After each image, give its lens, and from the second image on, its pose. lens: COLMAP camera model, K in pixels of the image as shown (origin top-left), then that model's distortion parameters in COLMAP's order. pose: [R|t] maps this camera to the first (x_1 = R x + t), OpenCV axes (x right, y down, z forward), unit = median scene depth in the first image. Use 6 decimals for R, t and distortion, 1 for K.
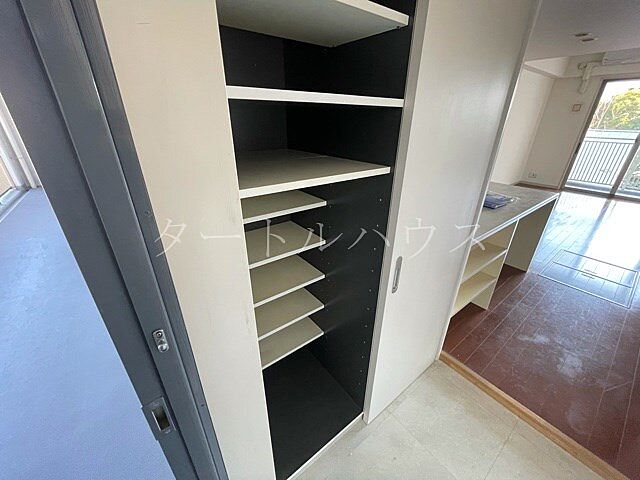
lens RADIAL K [[260.2, 0, 319.6], [0, 260.2, 238.5], [0, 0, 1]] dist [-0.002041, -0.000761]
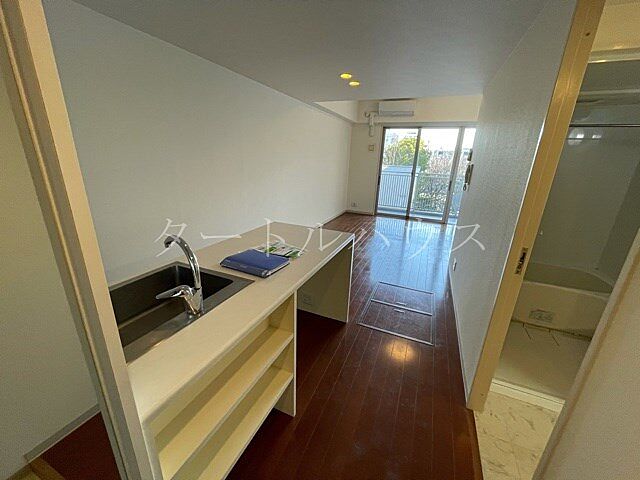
lens RADIAL K [[258.4, 0, 320.0], [0, 258.4, 240.0], [0, 0, 1]] dist [-0.001279, -0.000297]
pose [[0.874747, -0.128212, 0.467310, 0.432308], [0.179971, 0.981344, -0.067641, -0.123275], [-0.449920, 0.143271, 0.881502, 0.292385]]
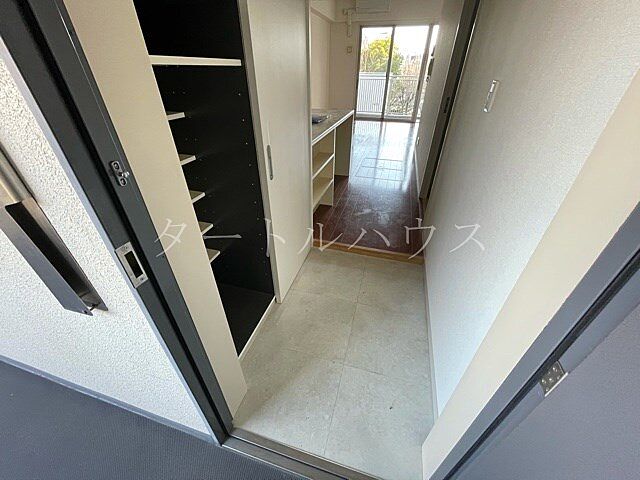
lens RADIAL K [[258.4, 0, 320.0], [0, 258.4, 240.0], [0, 0, 1]] dist [-0.001279, -0.000297]
pose [[0.806298, -0.332140, 0.489456, -0.113204], [0.252973, 0.941604, 0.222232, 0.132018], [-0.534685, -0.055366, 0.843236, -0.086497]]
